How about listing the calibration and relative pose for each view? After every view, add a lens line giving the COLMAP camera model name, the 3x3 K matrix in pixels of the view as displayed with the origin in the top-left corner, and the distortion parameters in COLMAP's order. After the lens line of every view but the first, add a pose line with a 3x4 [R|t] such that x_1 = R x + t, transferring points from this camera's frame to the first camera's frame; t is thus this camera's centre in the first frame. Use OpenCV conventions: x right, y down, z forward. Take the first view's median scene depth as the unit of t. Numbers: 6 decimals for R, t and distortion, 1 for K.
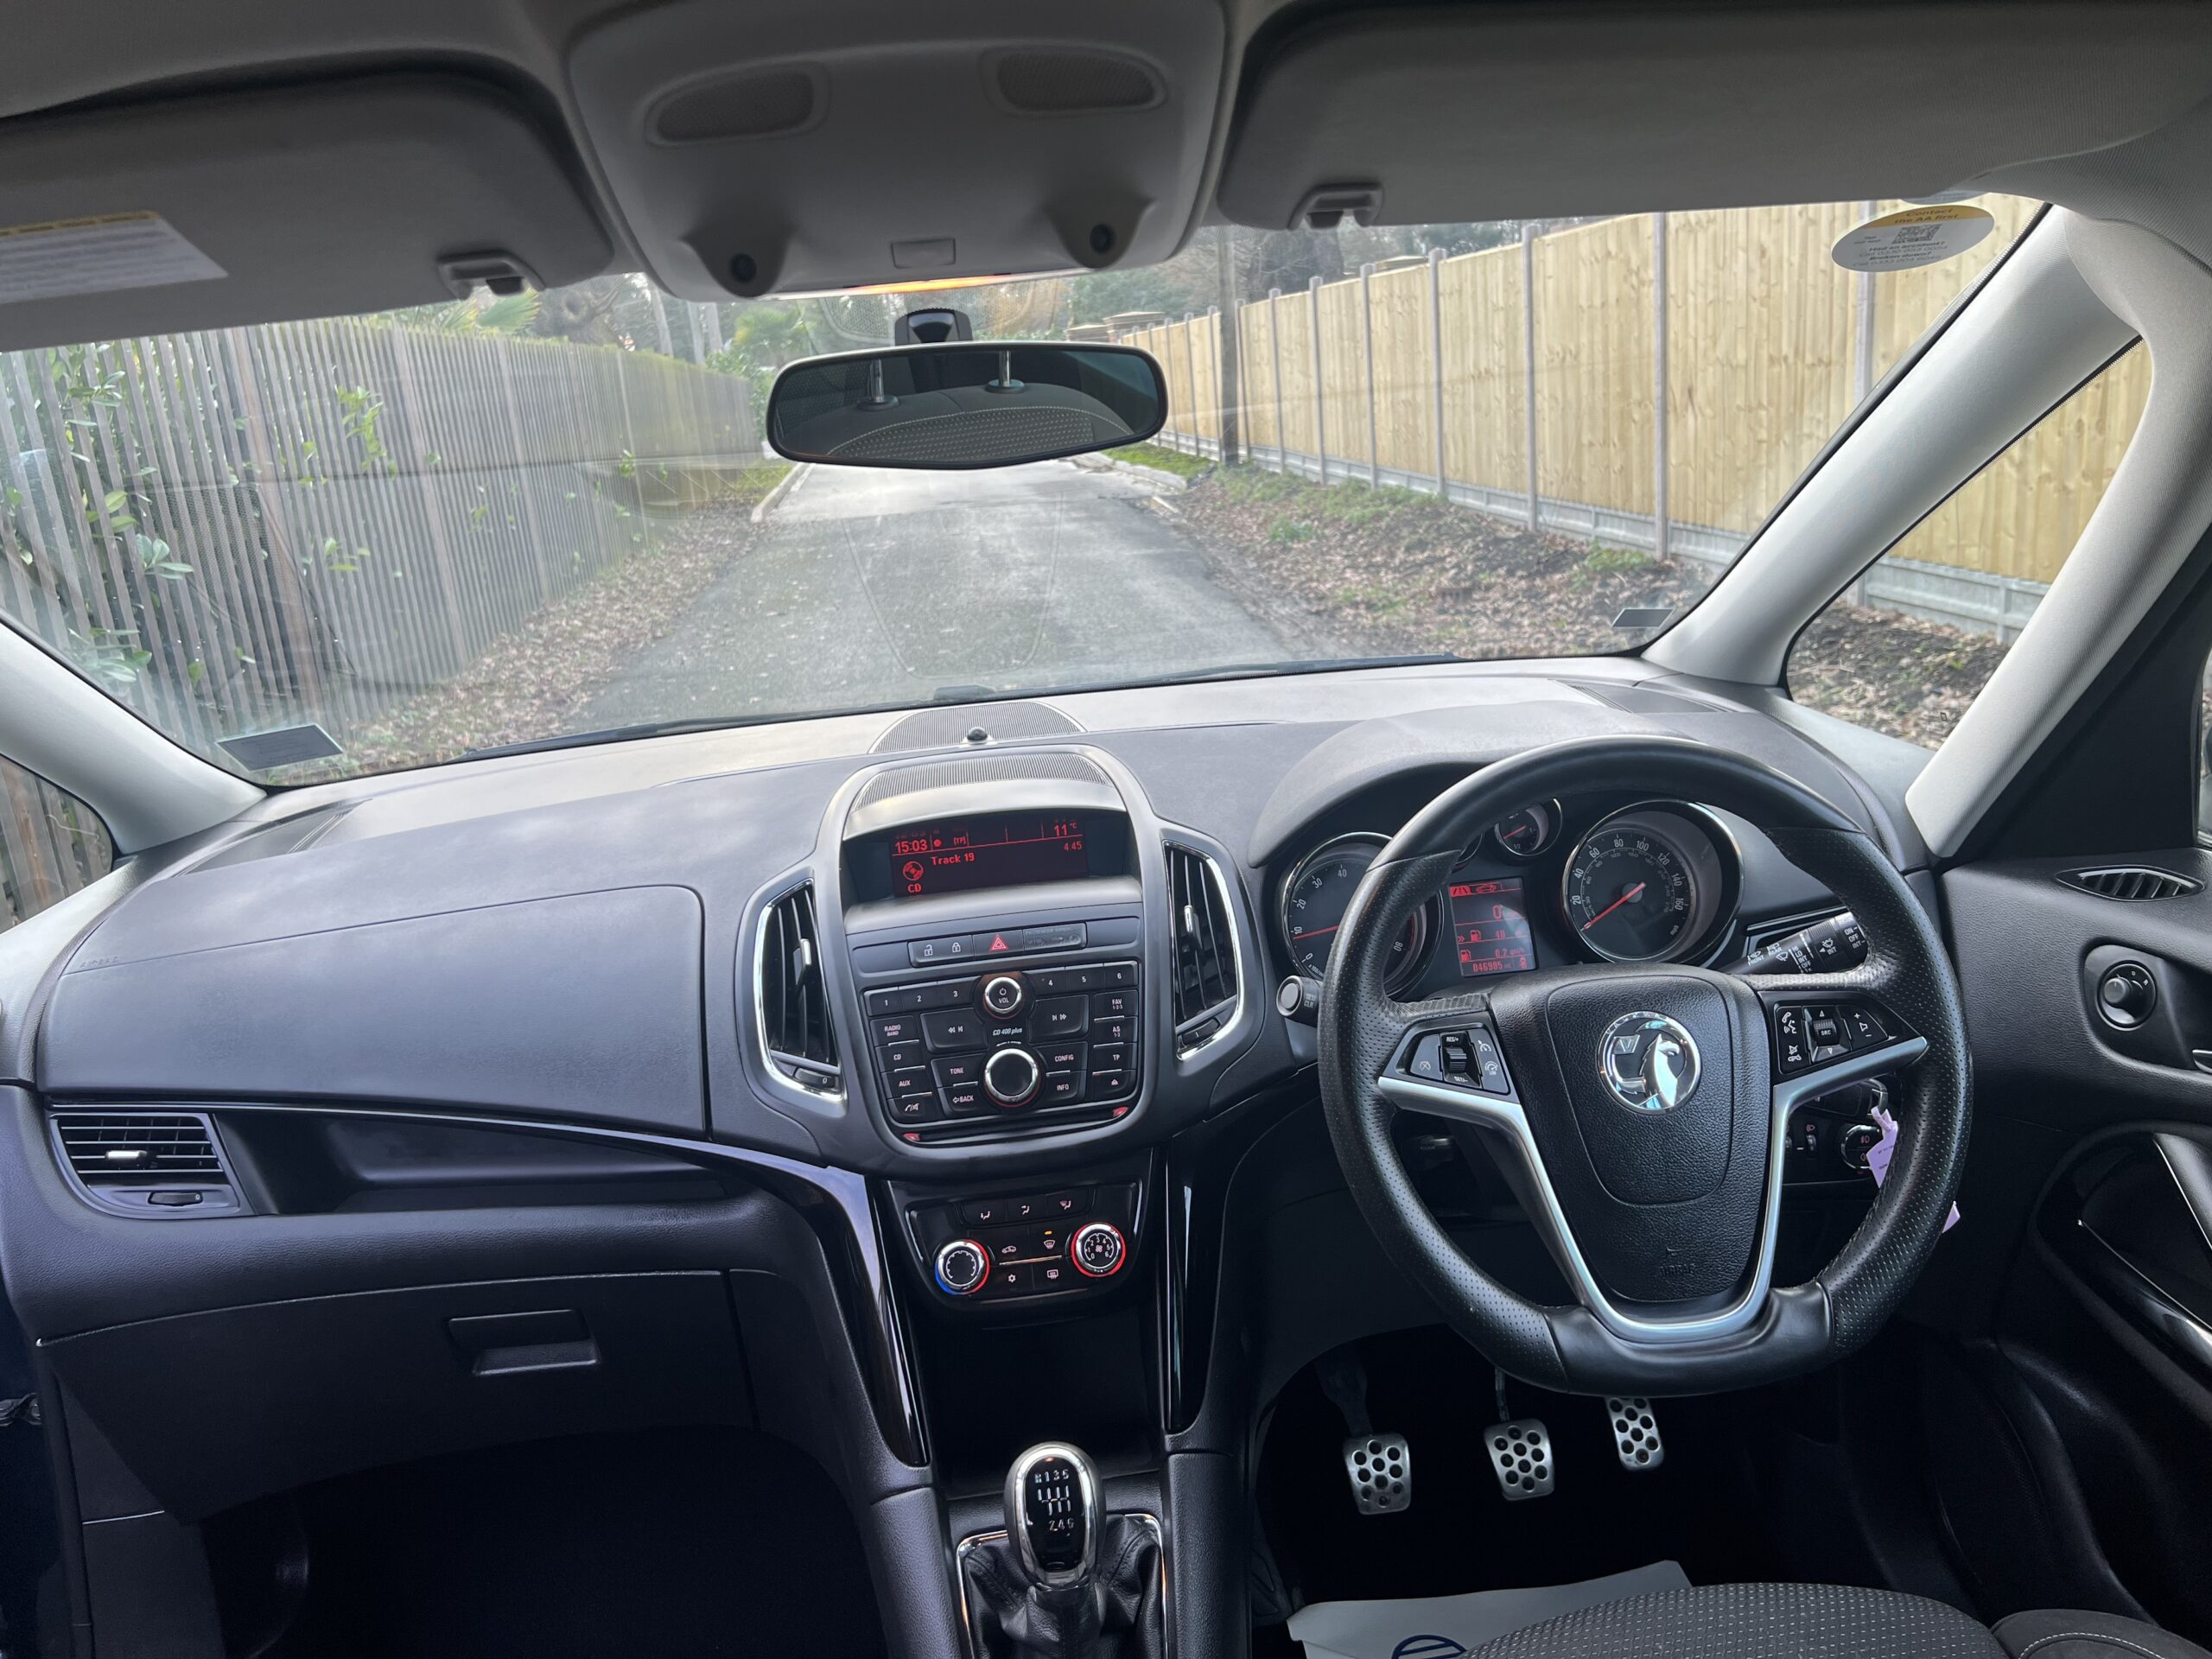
lens RADIAL K [[1687.6, 0, 1082.2], [0, 1687.6, 825.3], [0, 0, 1]] dist [0.046343, -0.050347]
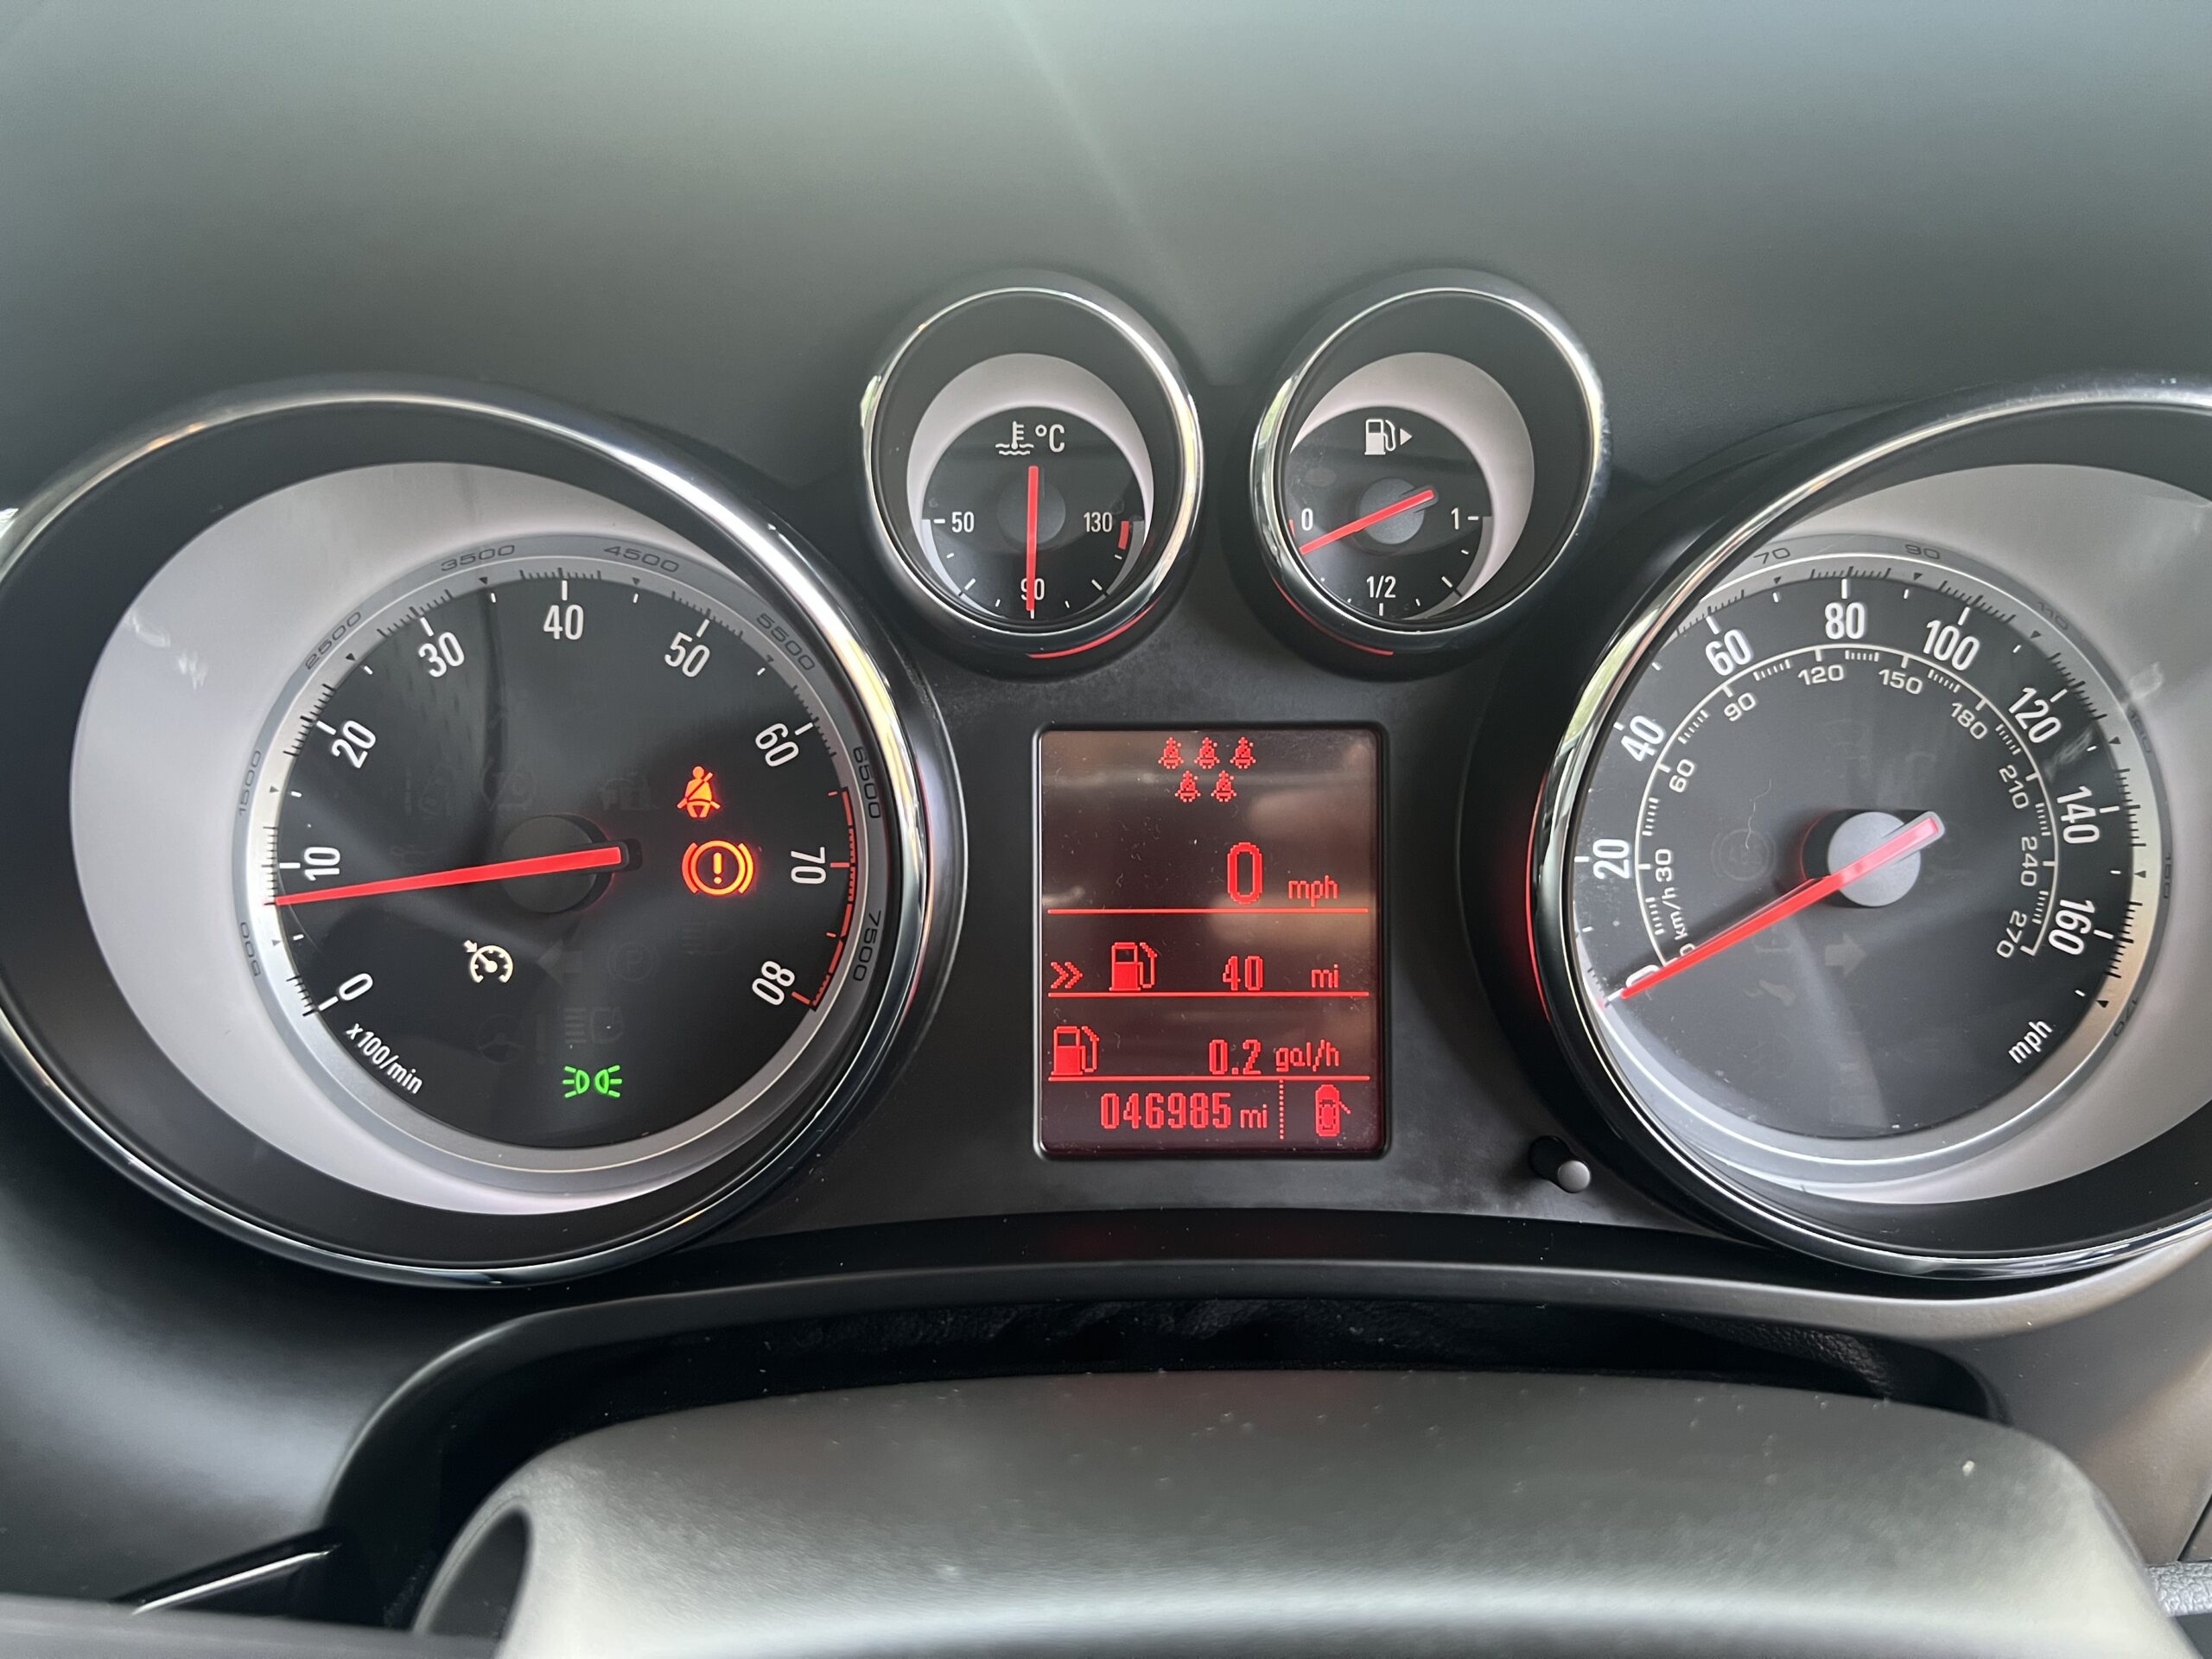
lens RADIAL K [[1655.8, 0, 1092.4], [0, 1655.8, 829.8], [0, 0, 1]] dist [0.088685, -0.126387]
pose [[0.993751, 0.110869, -0.012910, 0.227520], [-0.107333, 0.980931, 0.162033, 0.012289], [0.030628, -0.159635, 0.986701, 0.785880]]
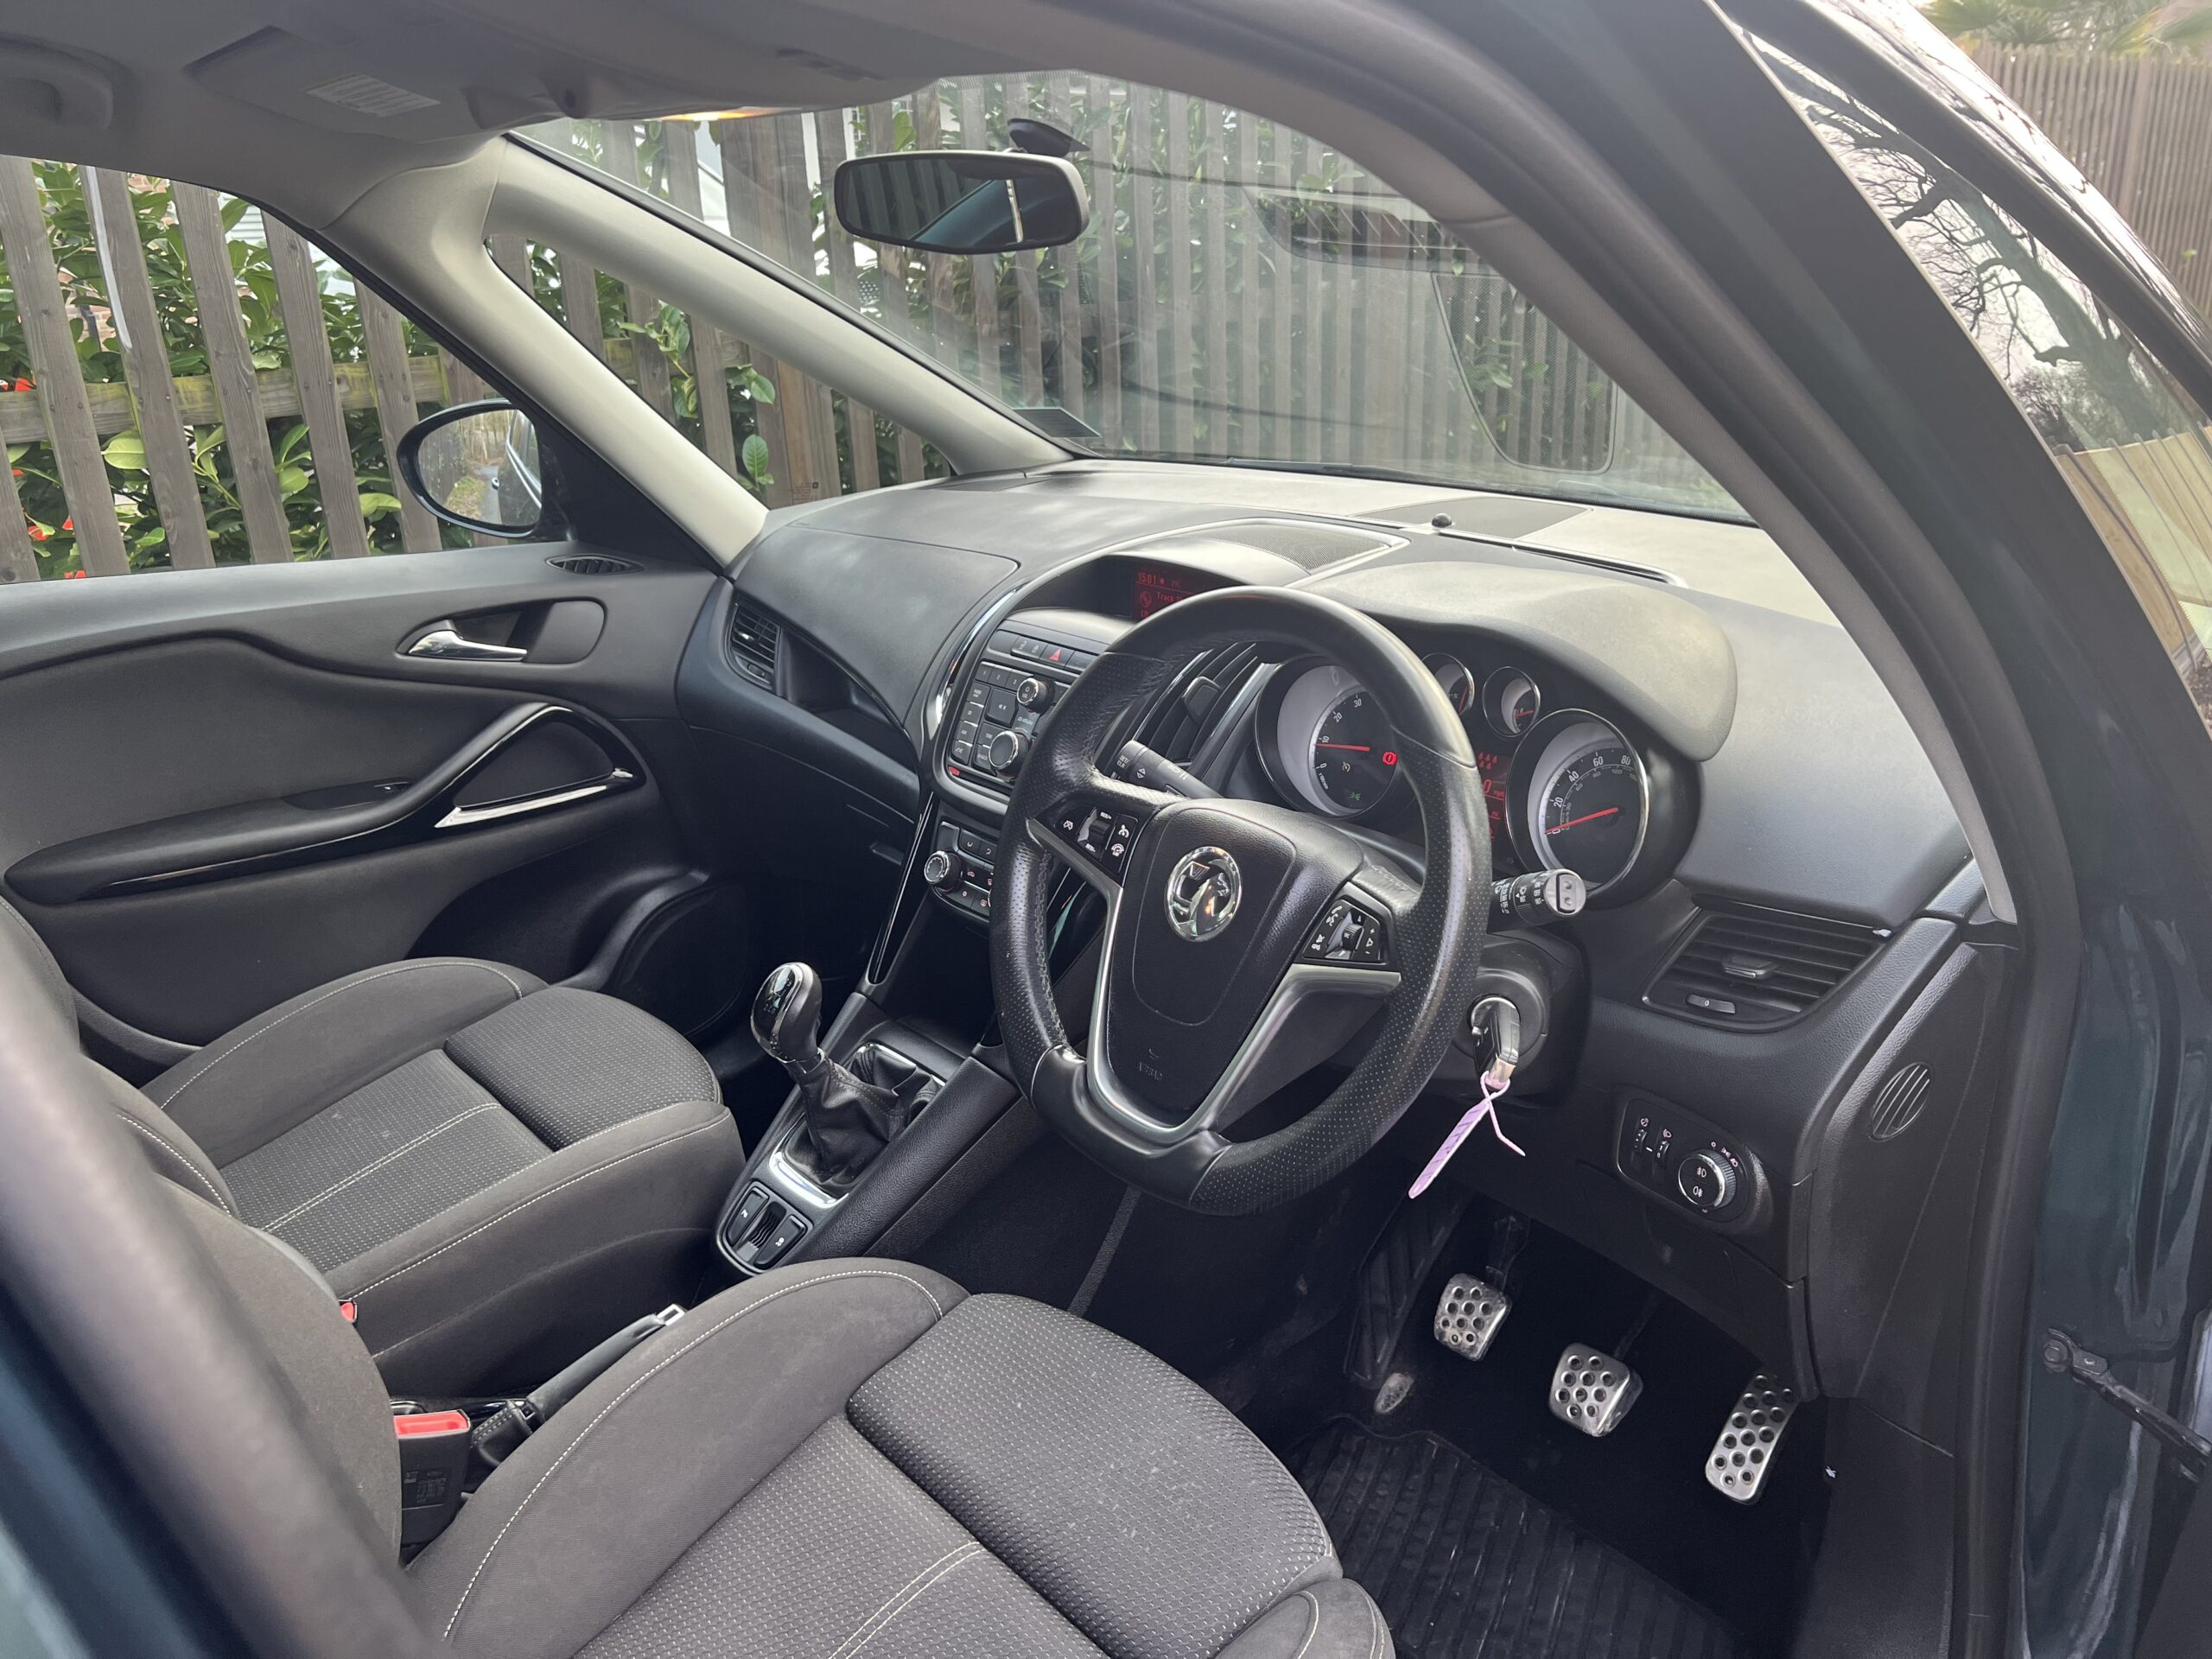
lens RADIAL K [[1655.8, 0, 1092.4], [0, 1655.8, 829.8], [0, 0, 1]] dist [0.088685, -0.126387]
pose [[0.590850, 0.350631, -0.726604, 0.811590], [-0.235928, 0.936344, 0.259995, -0.119908], [0.771514, 0.017808, 0.635963, 0.226093]]
